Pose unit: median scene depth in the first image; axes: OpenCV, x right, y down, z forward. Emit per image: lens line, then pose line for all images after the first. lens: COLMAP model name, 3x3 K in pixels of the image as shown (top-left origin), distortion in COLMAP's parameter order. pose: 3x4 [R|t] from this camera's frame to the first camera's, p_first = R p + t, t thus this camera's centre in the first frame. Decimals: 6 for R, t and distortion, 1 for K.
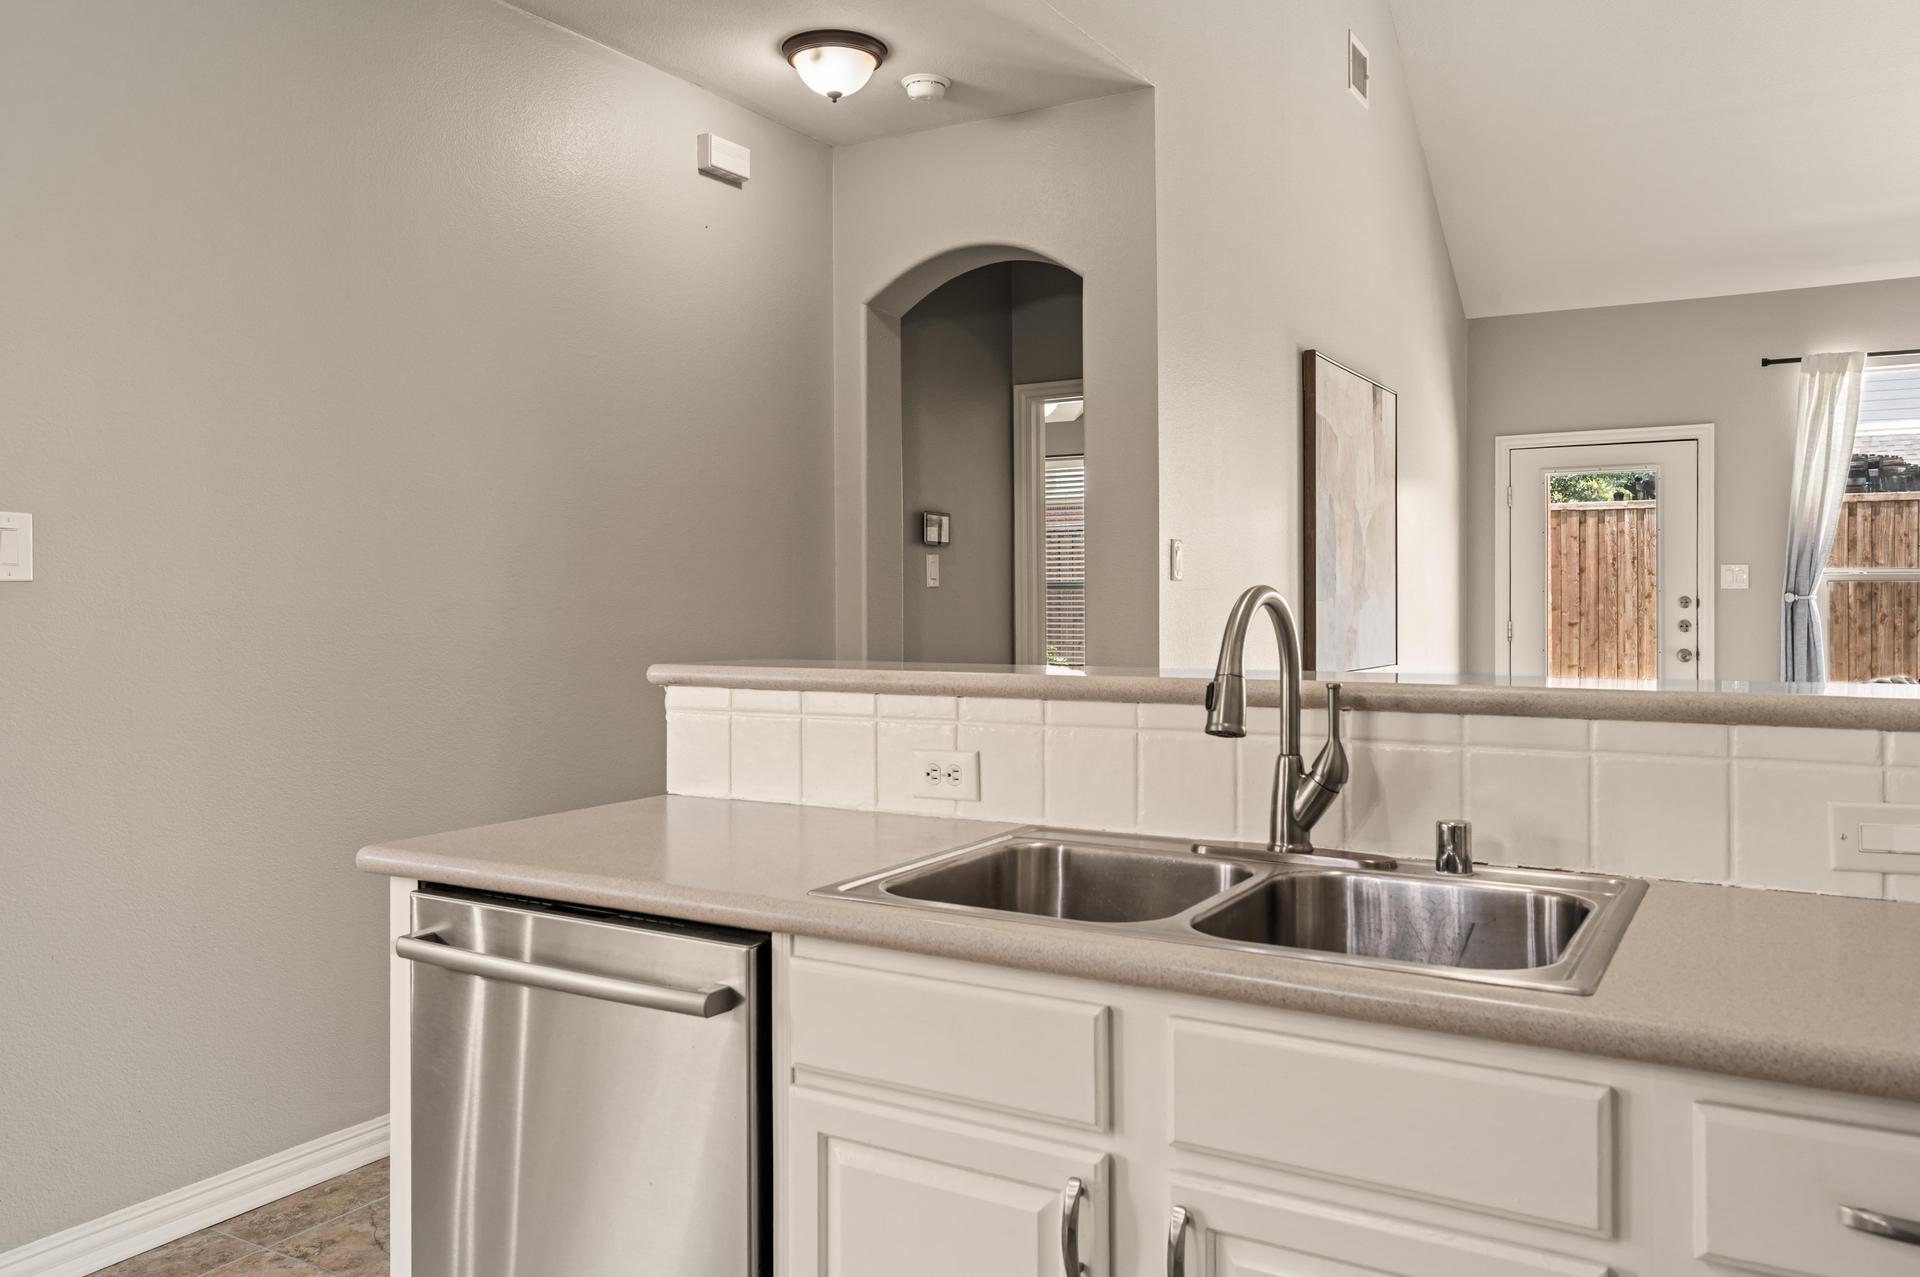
lens RADIAL K [[1417.5, 0, 937.6], [0, 1417.5, 579.1], [0, 0, 1]] dist [-0.006606, -0.004291]
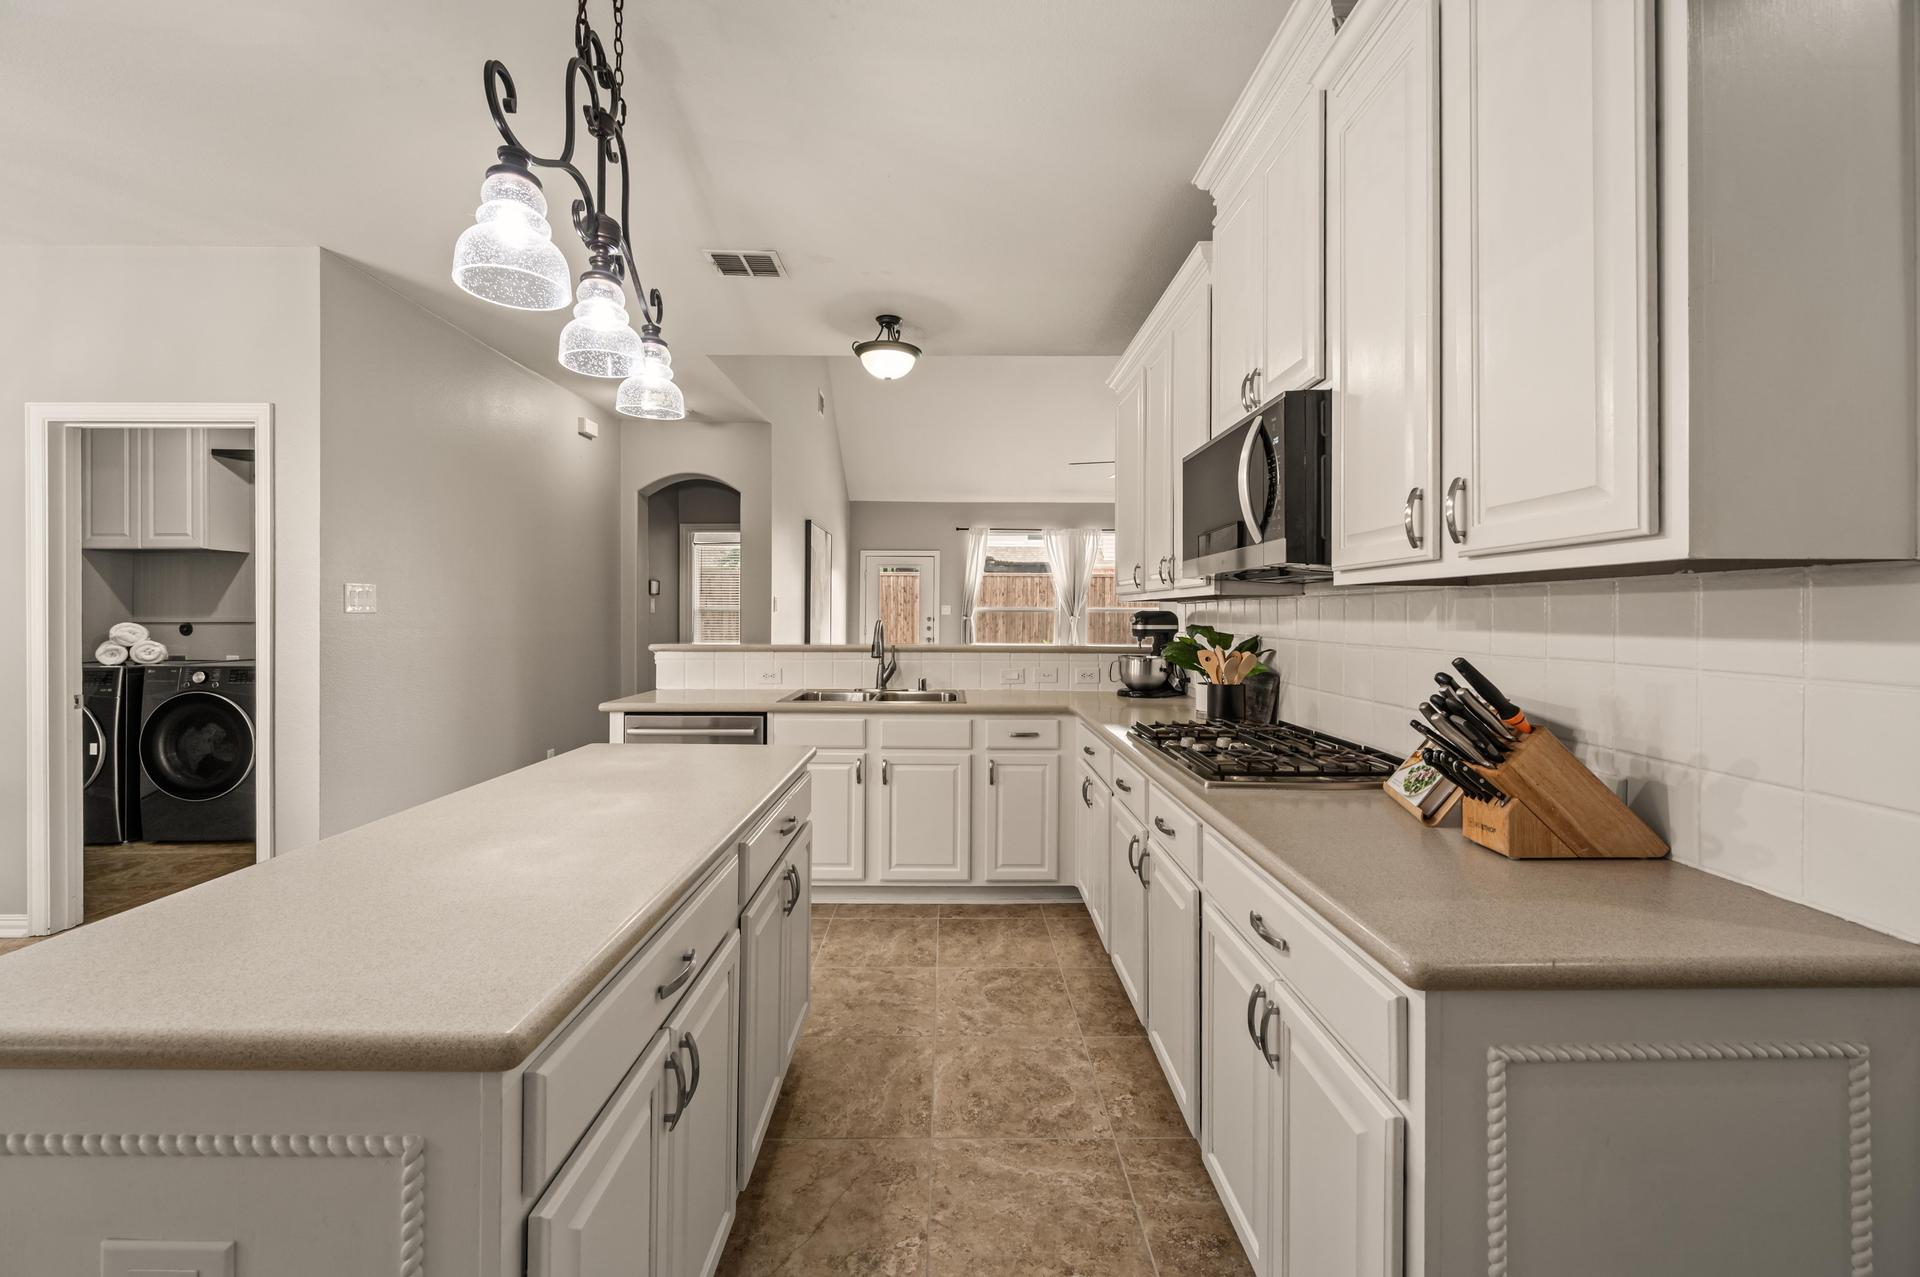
lens RADIAL K [[759.1, 0, 941.6], [0, 759.1, 612.3], [0, 0, 1]] dist [-0.001919, 0.000377]
pose [[0.860546, 0.008105, 0.509308, -0.290421], [-0.014217, 0.999866, 0.008109, -0.015331], [-0.509174, -0.014219, 0.860546, -0.373607]]
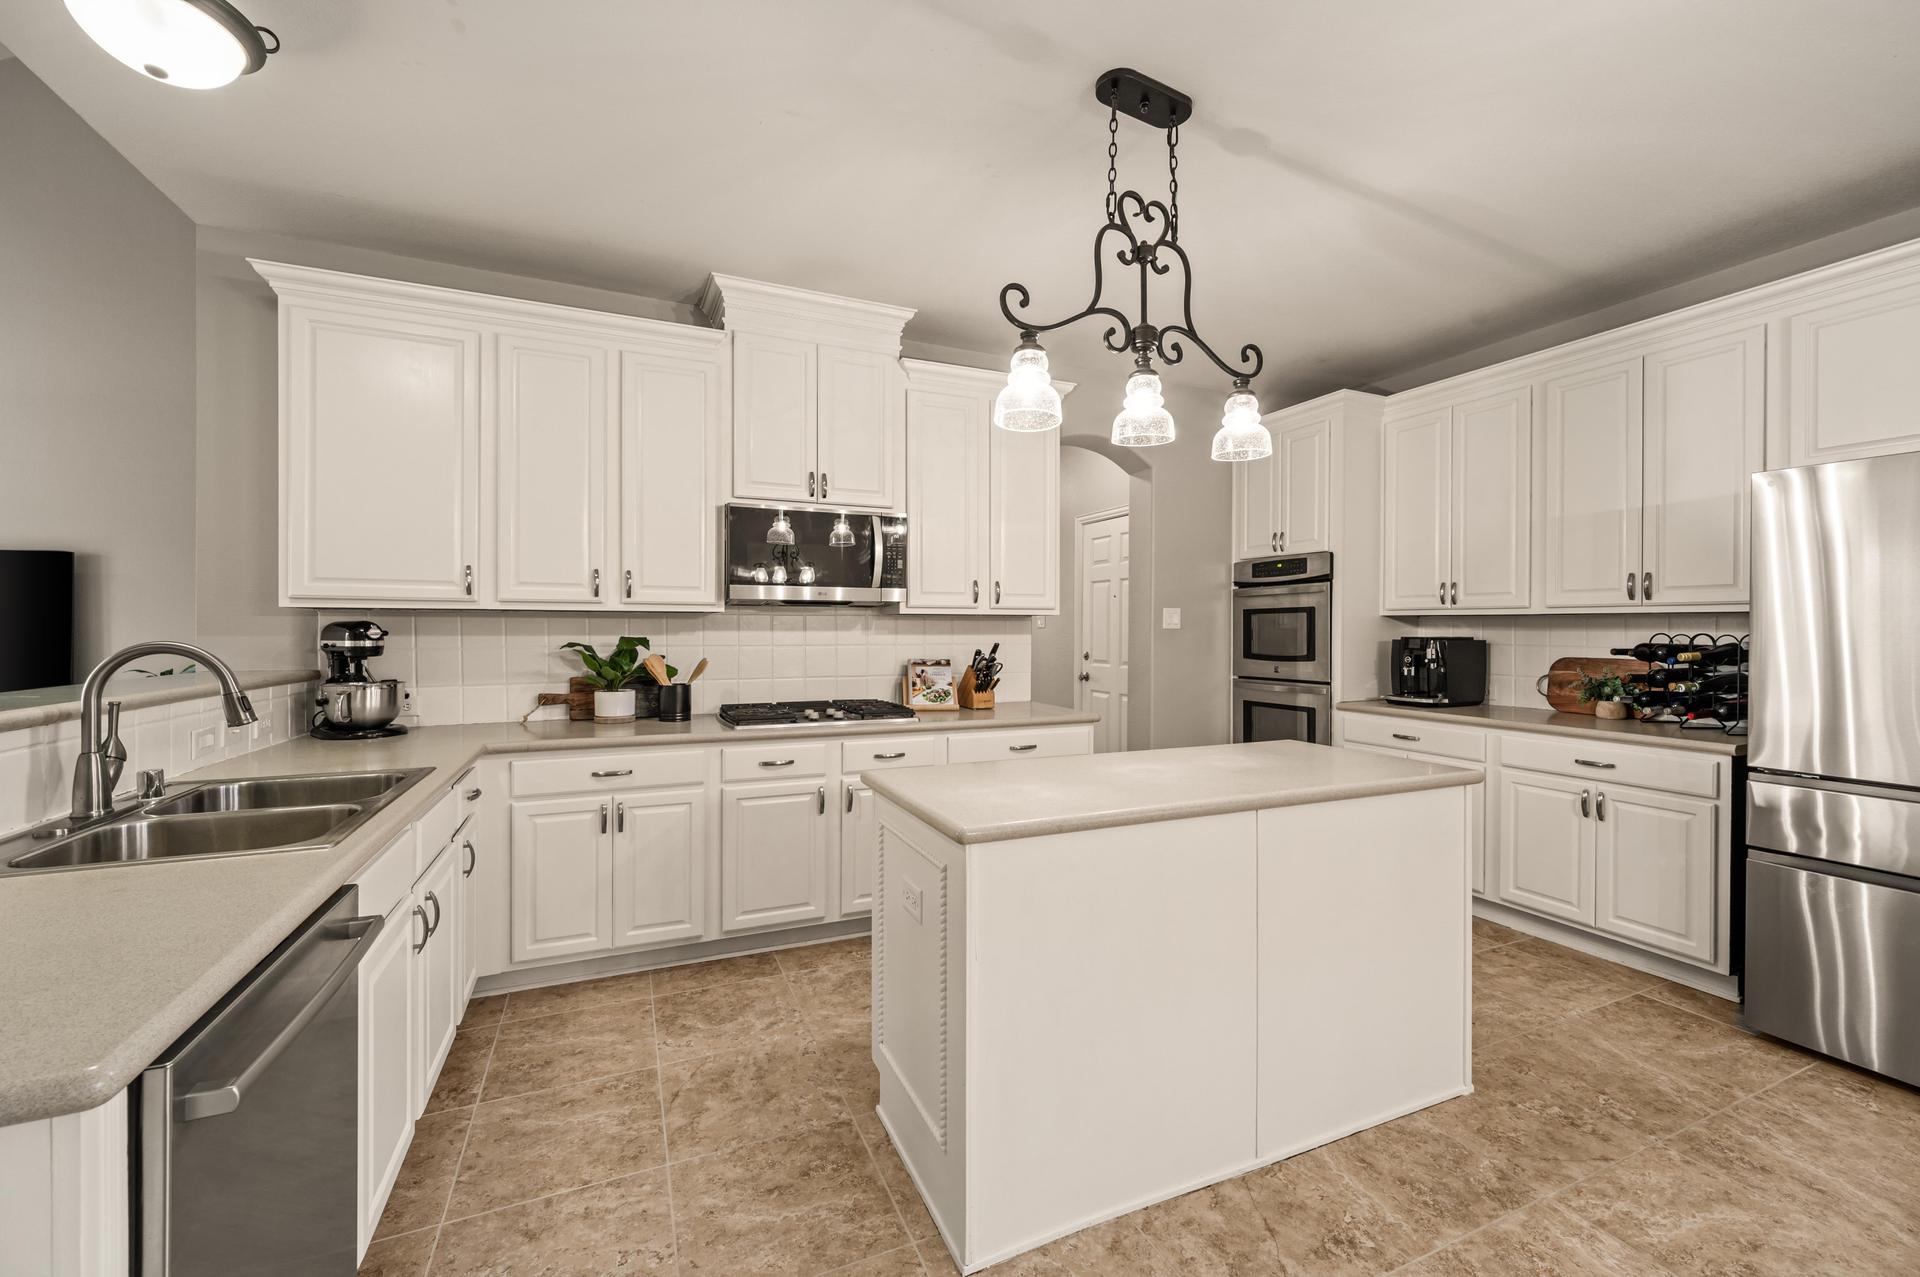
lens RADIAL K [[759.1, 0, 950.7], [0, 759.1, 630.3], [0, 0, 1]] dist [-0.001919, 0.000377]
pose [[-0.805967, -0.002005, 0.591957, -0.434172], [-0.009395, 0.999912, -0.009405, -0.004083], [-0.591886, -0.013141, -0.805915, 0.492218]]
